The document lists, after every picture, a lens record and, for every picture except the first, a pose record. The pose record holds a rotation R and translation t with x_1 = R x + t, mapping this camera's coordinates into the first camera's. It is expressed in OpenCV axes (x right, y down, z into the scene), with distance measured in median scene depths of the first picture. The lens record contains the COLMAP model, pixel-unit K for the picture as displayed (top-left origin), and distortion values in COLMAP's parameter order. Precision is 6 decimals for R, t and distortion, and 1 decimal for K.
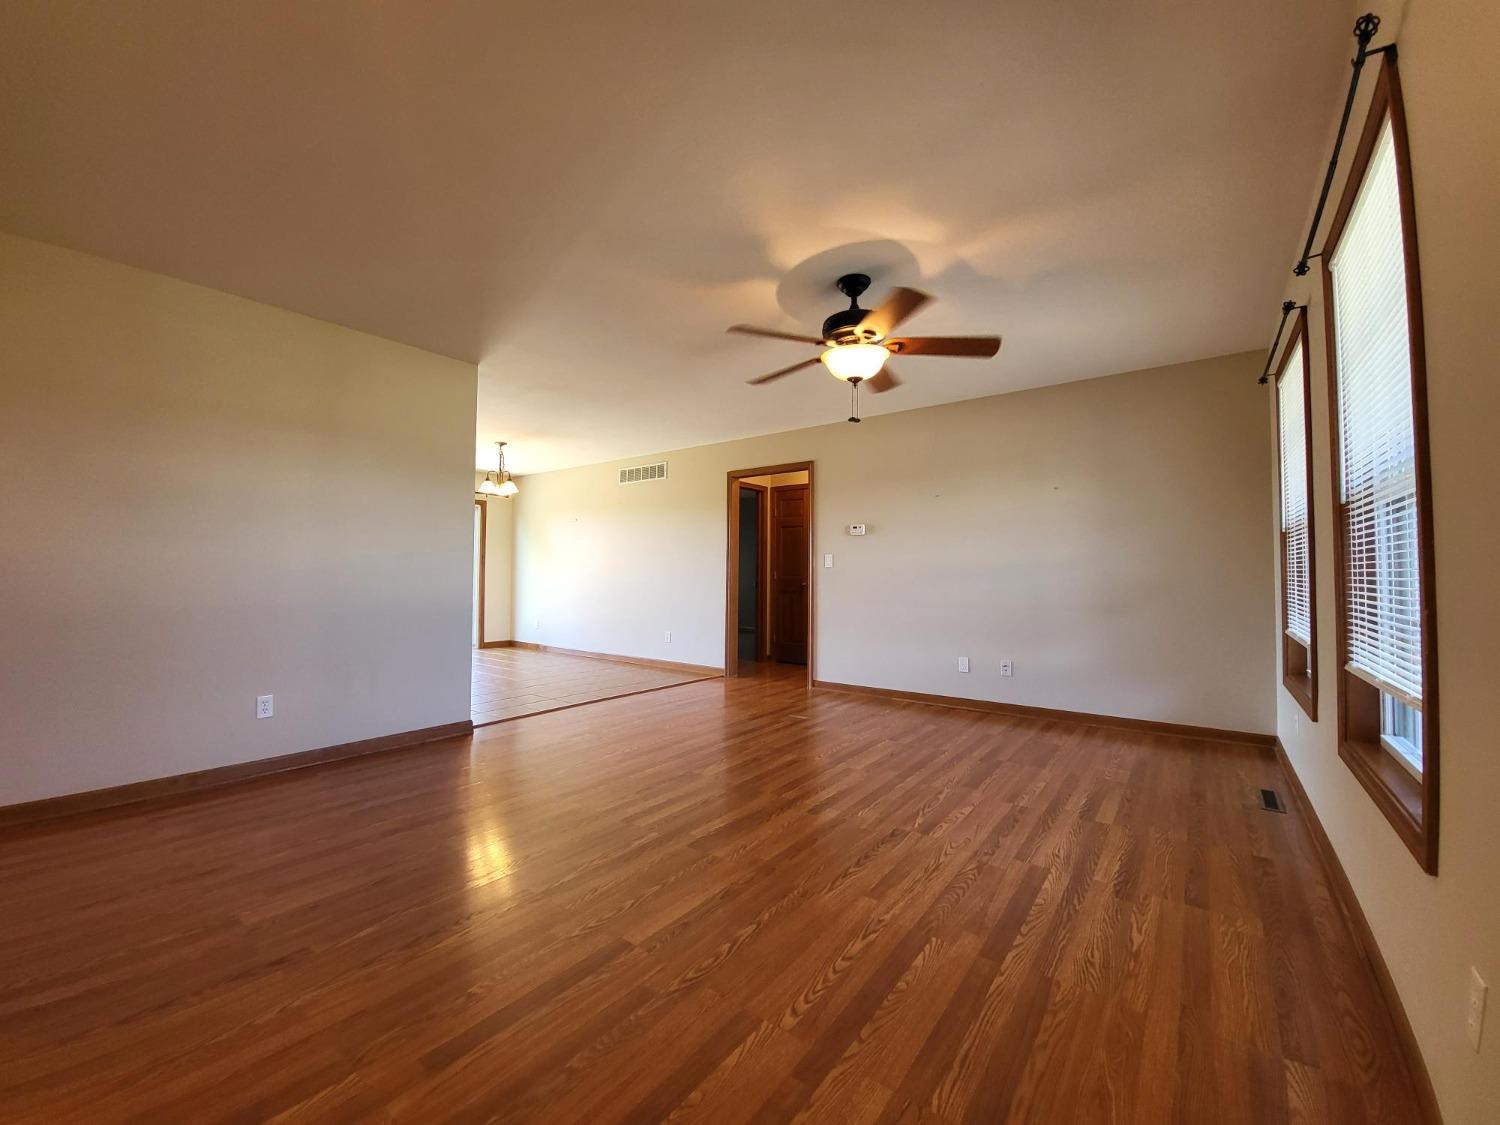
lens RADIAL K [[594.4, 0, 743.1], [0, 594.4, 551.9], [0, 0, 1]] dist [-0.000296, -0.000223]
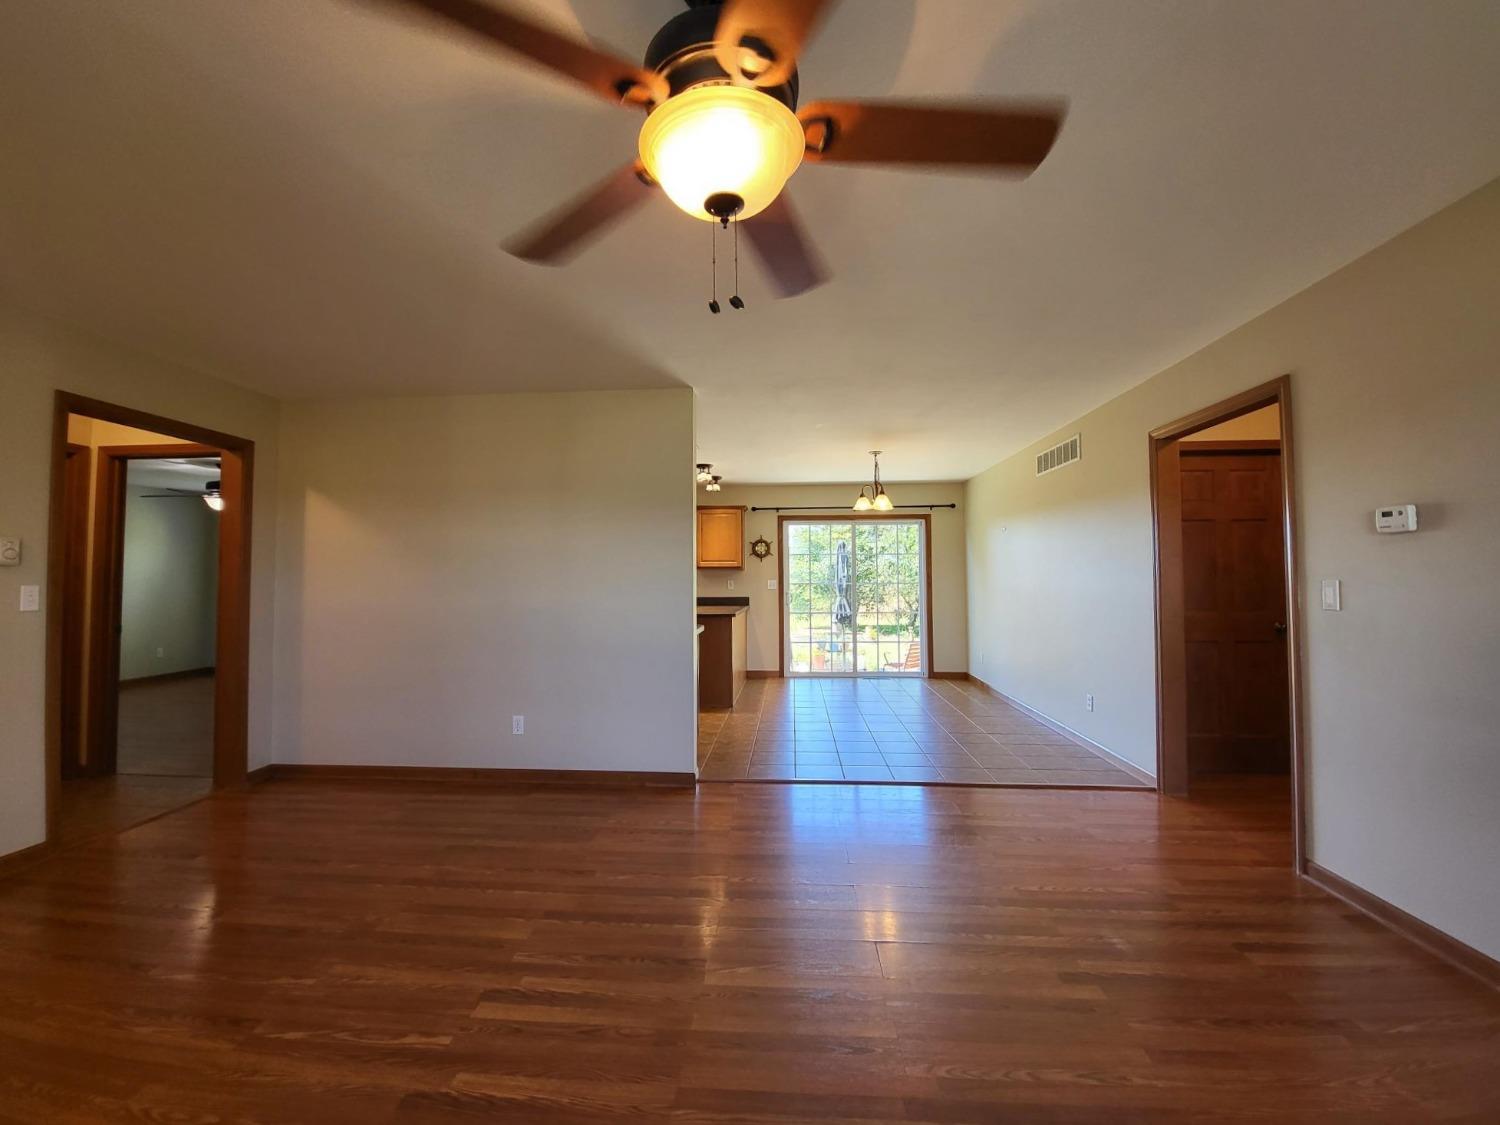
lens RADIAL K [[609.4, 0, 748.5], [0, 609.4, 555.9], [0, 0, 1]] dist [0.000325, -0.010875]
pose [[0.550230, -0.040657, -0.834023, 0.543089], [0.039799, 0.998956, -0.022441, -0.039316], [0.834064, -0.020845, 0.551274, 0.787518]]
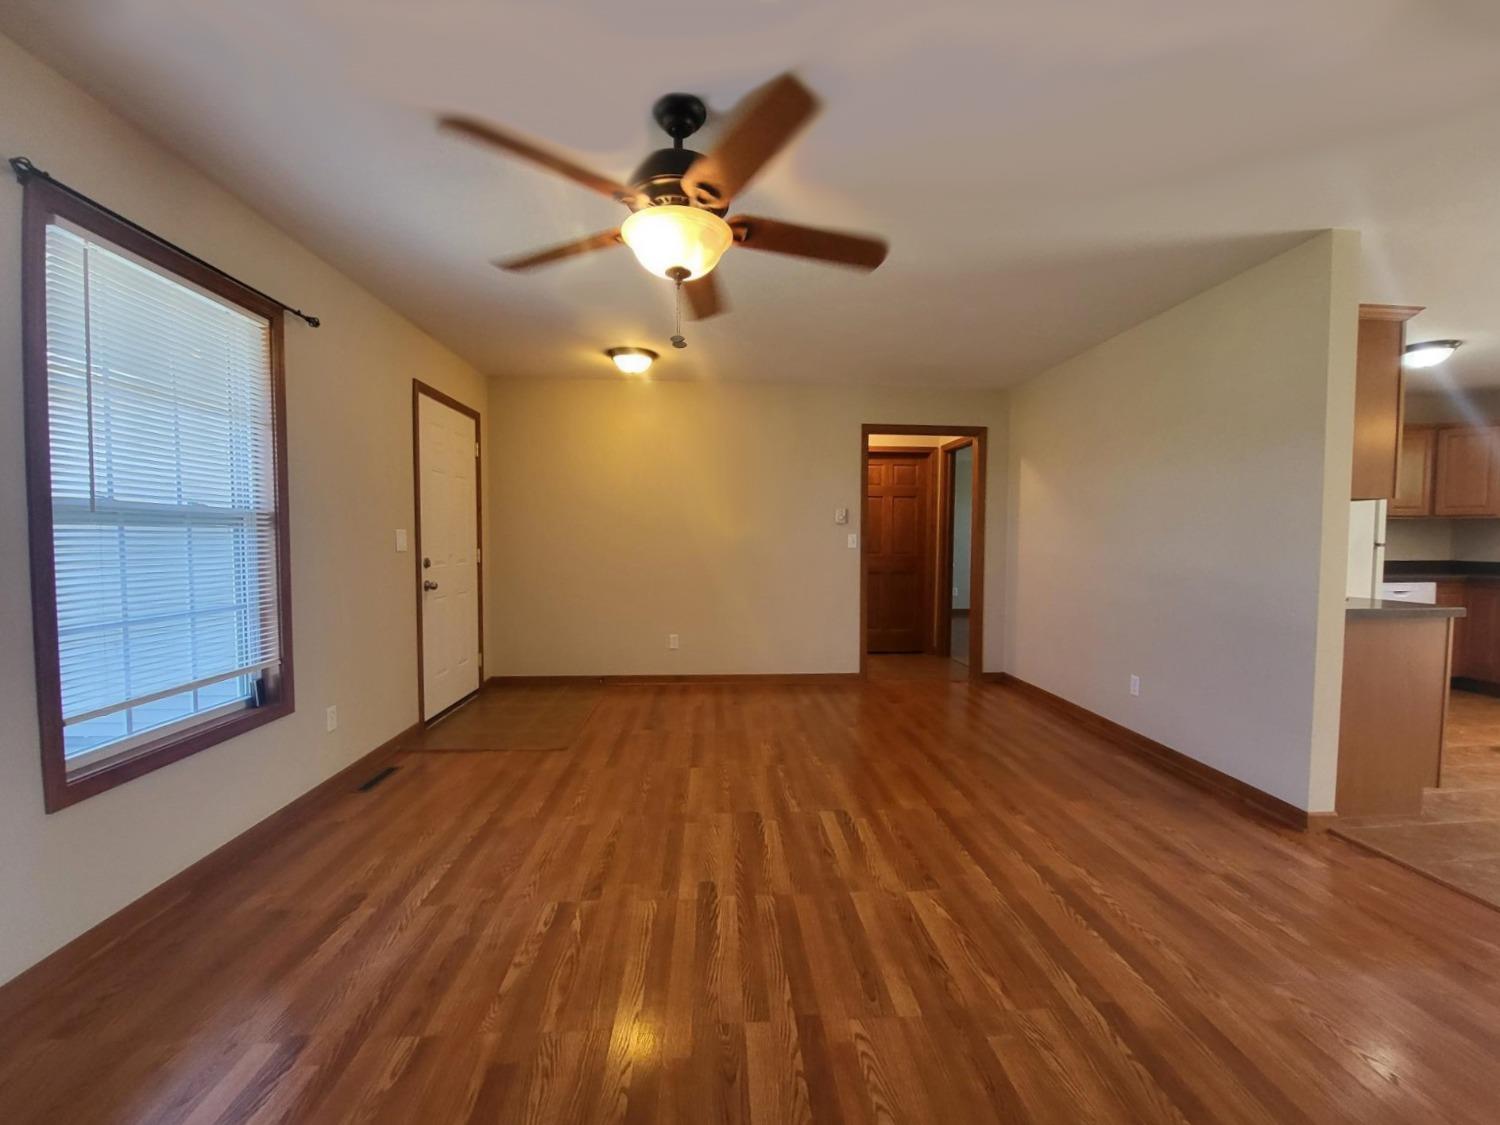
lens RADIAL K [[628.8, 0, 750.0], [0, 628.8, 562.5], [0, 0, 1]] dist [-0.000101, -0.000277]
pose [[-0.751366, 0.017337, -0.659658, 0.575255], [0.016885, 0.999833, 0.007044, 0.007084], [0.659670, -0.005845, -0.751533, 1.555724]]
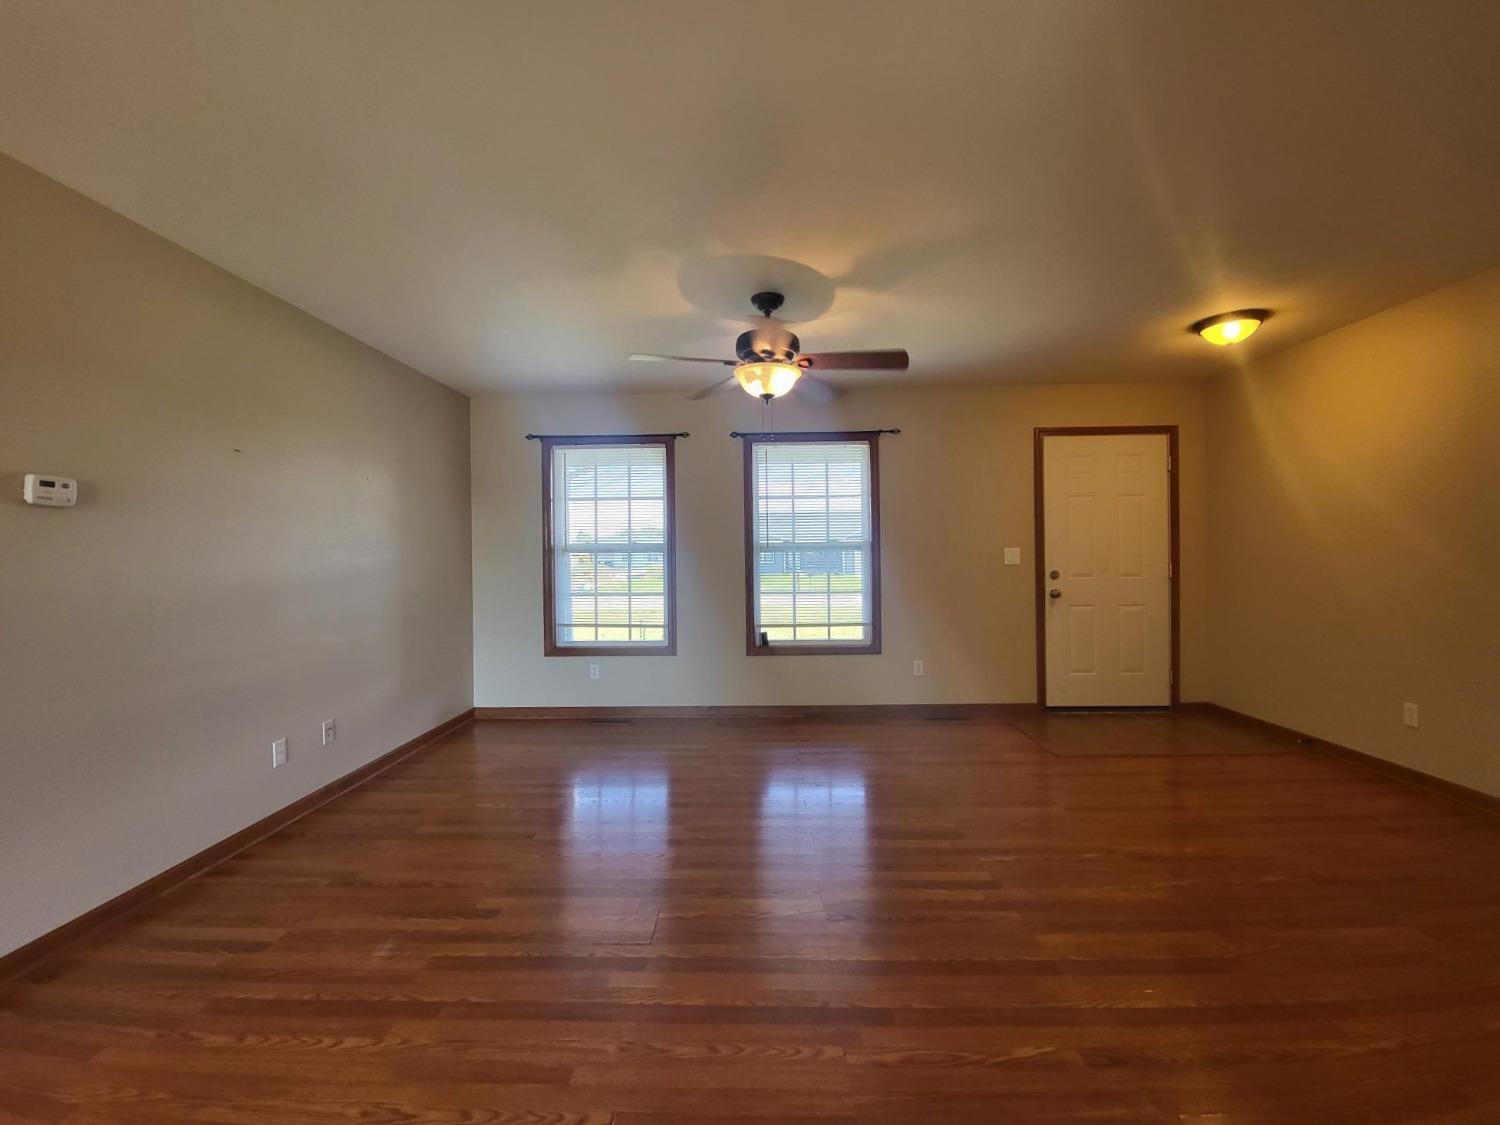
lens RADIAL K [[610.7, 0, 767.5], [0, 610.7, 542.4], [0, 0, 1]] dist [0.025869, -0.000011]
pose [[-0.619317, 0.021210, 0.784854, -0.632955], [-0.017764, 0.999001, -0.041015, 0.000668], [-0.784940, -0.039343, -0.618322, 1.651176]]
